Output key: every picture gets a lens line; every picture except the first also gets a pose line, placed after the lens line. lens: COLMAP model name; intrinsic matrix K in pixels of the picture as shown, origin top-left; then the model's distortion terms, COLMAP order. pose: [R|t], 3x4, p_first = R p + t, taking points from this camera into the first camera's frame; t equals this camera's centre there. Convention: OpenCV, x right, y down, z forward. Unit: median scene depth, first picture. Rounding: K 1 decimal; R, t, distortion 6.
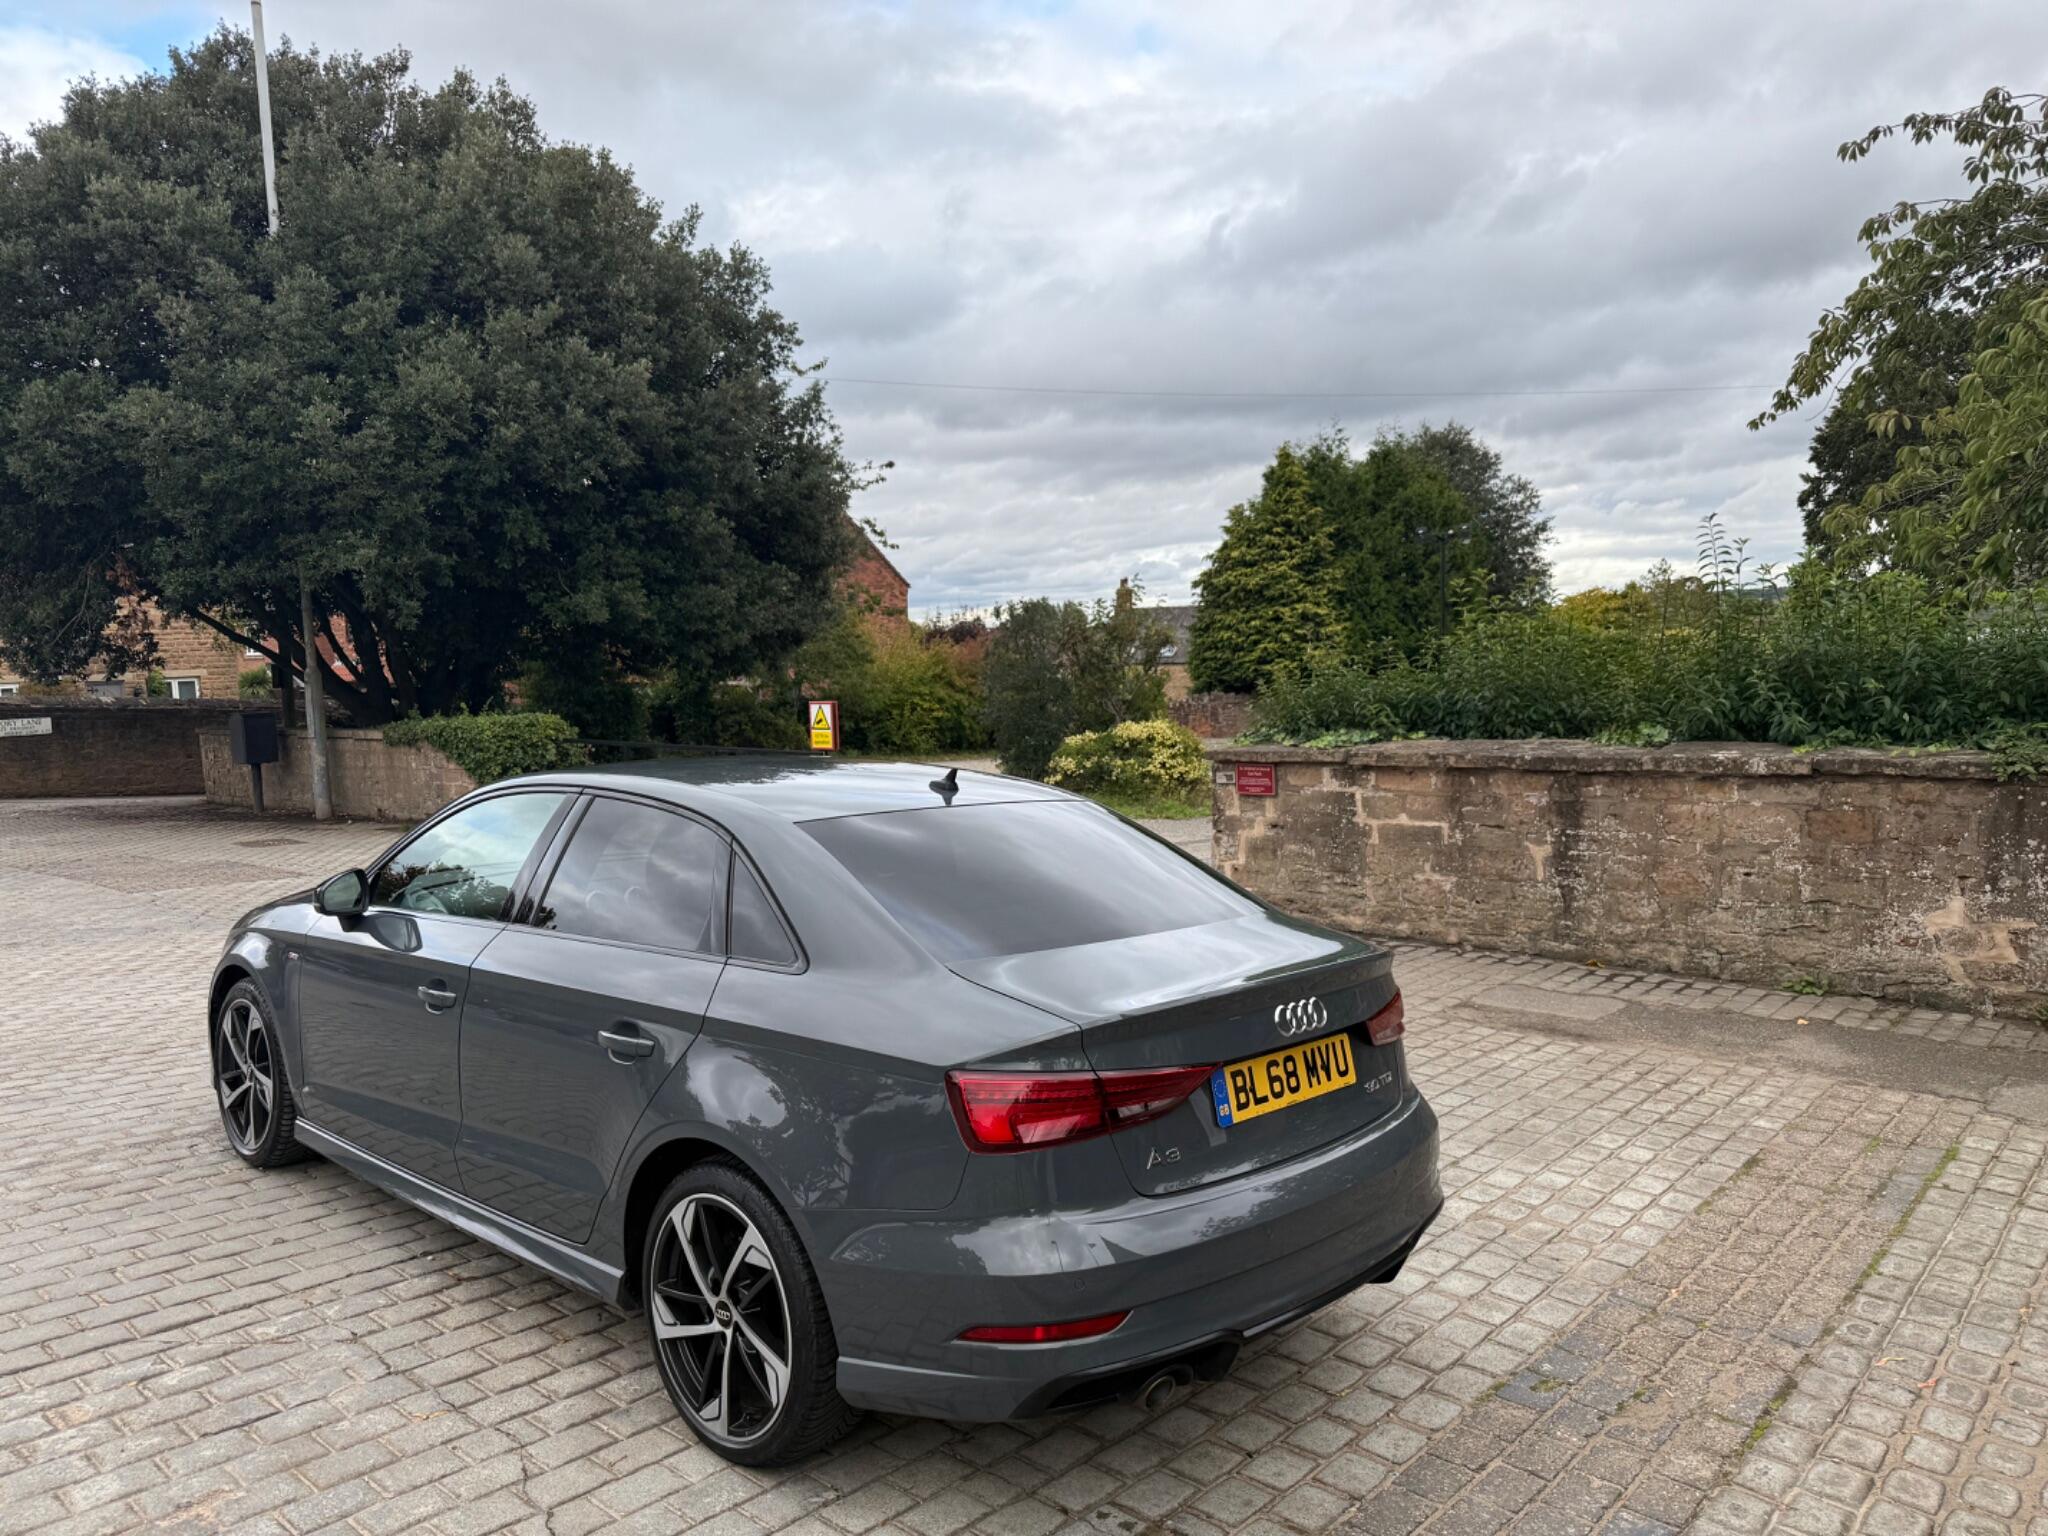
lens RADIAL K [[1434.3, 0, 1019.4], [0, 1434.3, 789.3], [0, 0, 1]] dist [0.059371, -0.074064]
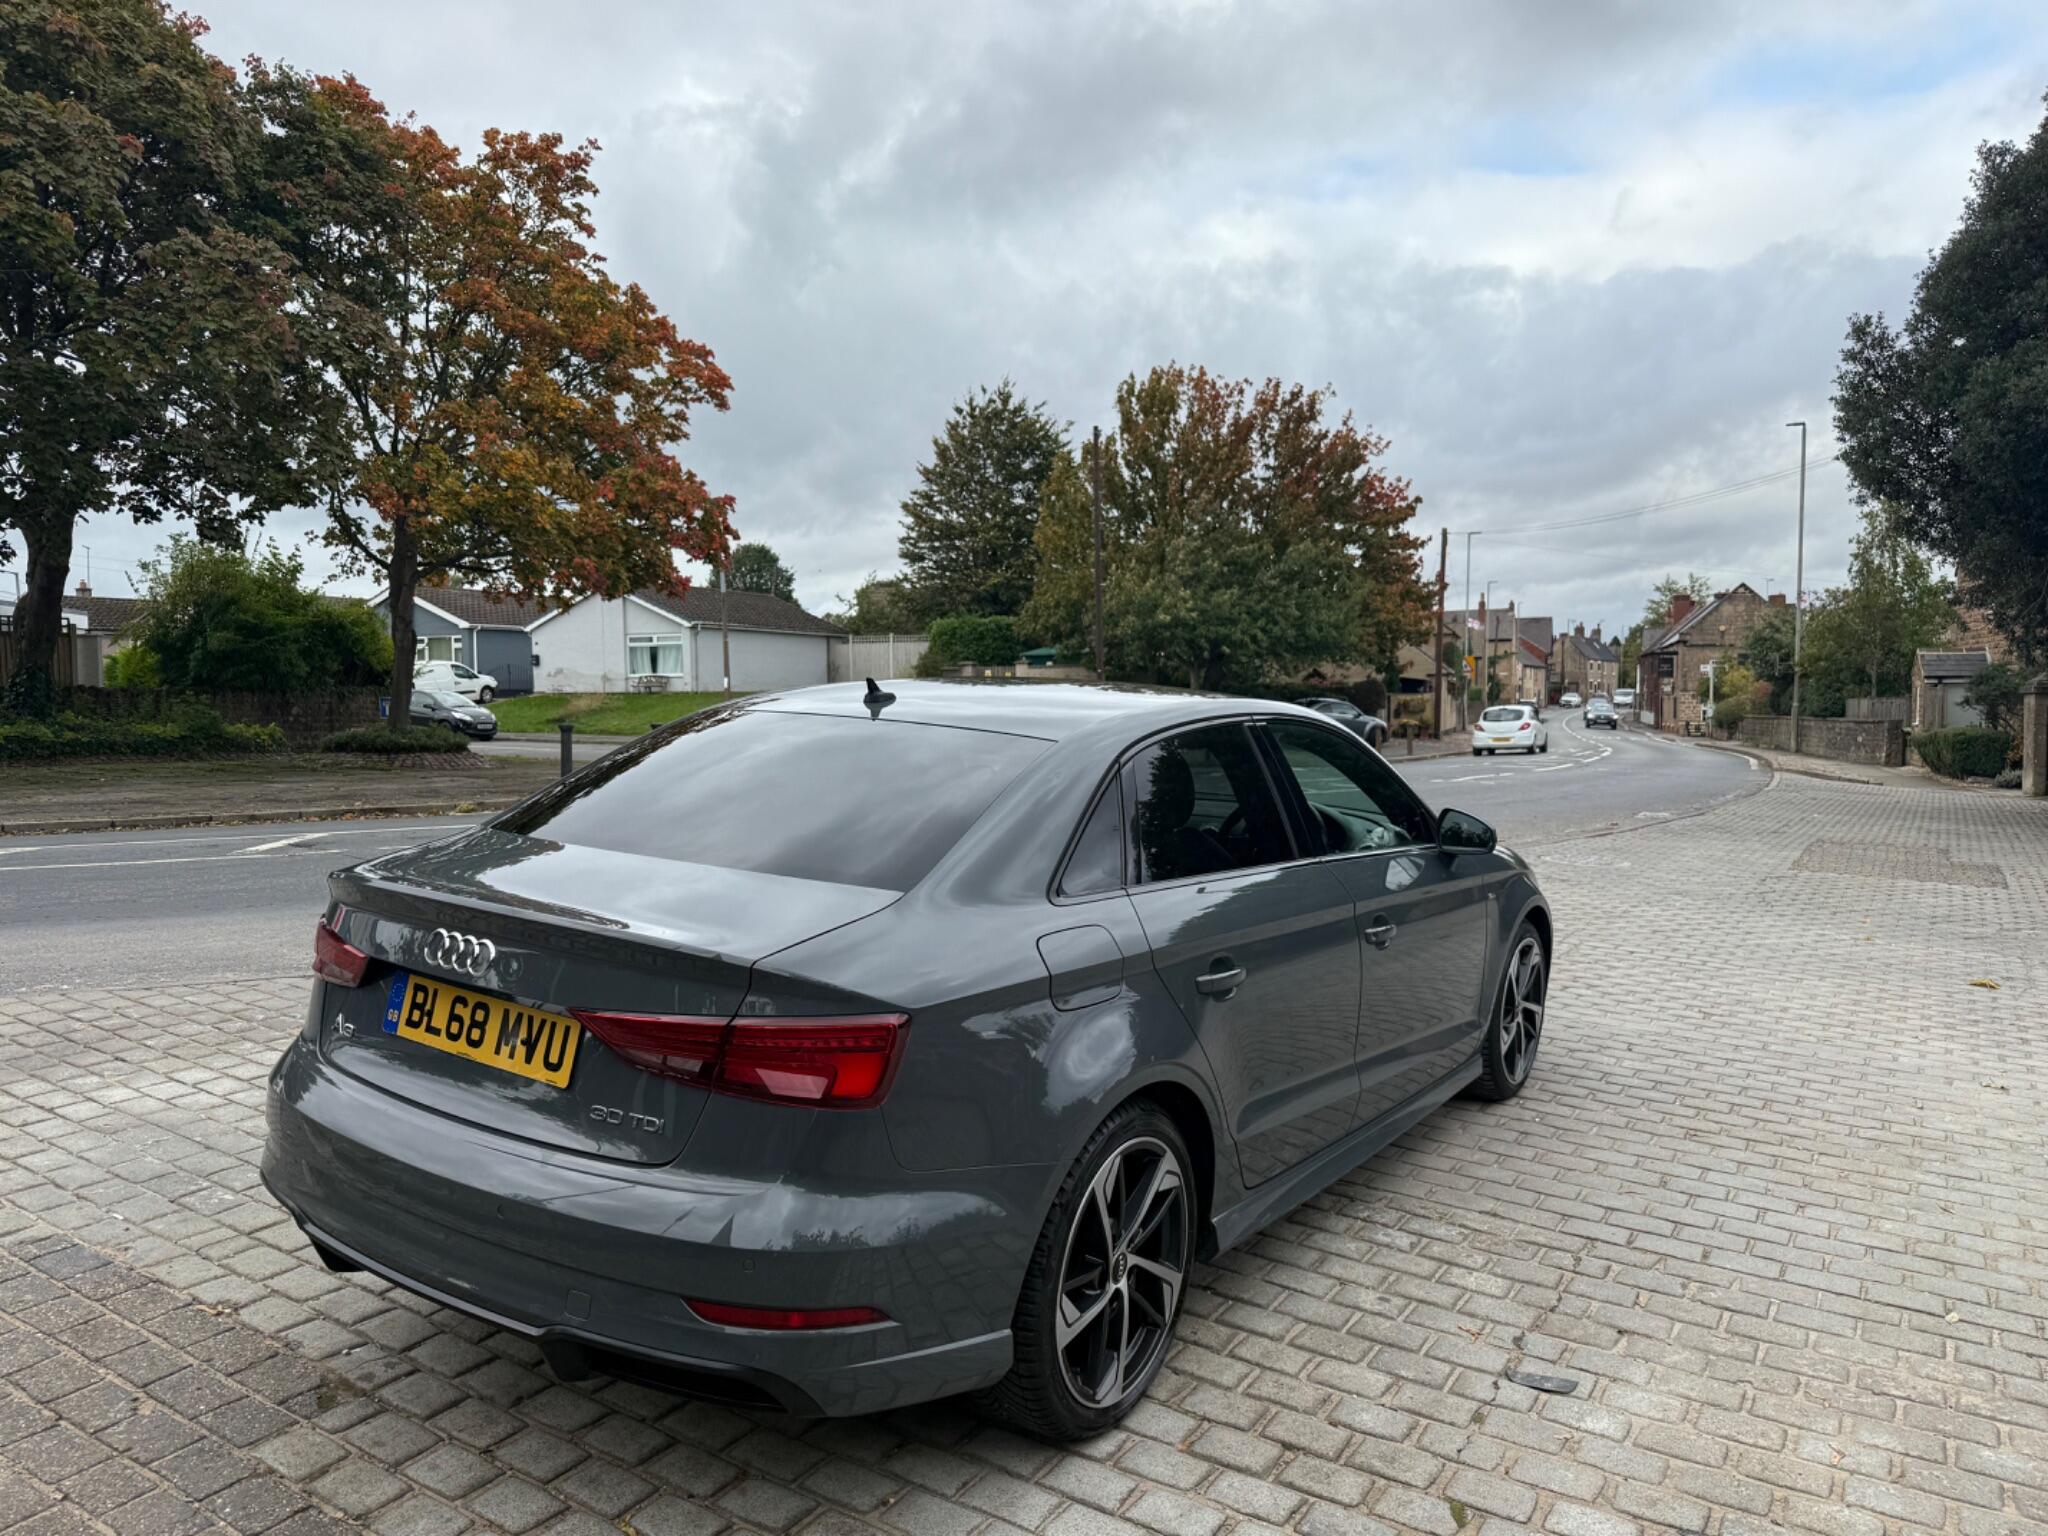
lens RADIAL K [[1434.3, 0, 1029.6], [0, 1434.3, 770.1], [0, 0, 1]] dist [0.059371, -0.074064]
pose [[0.188439, 0.080621, -0.978770, 0.355459], [-0.100537, 0.992972, 0.062434, -0.010643], [0.976925, 0.086638, 0.195220, 0.383696]]
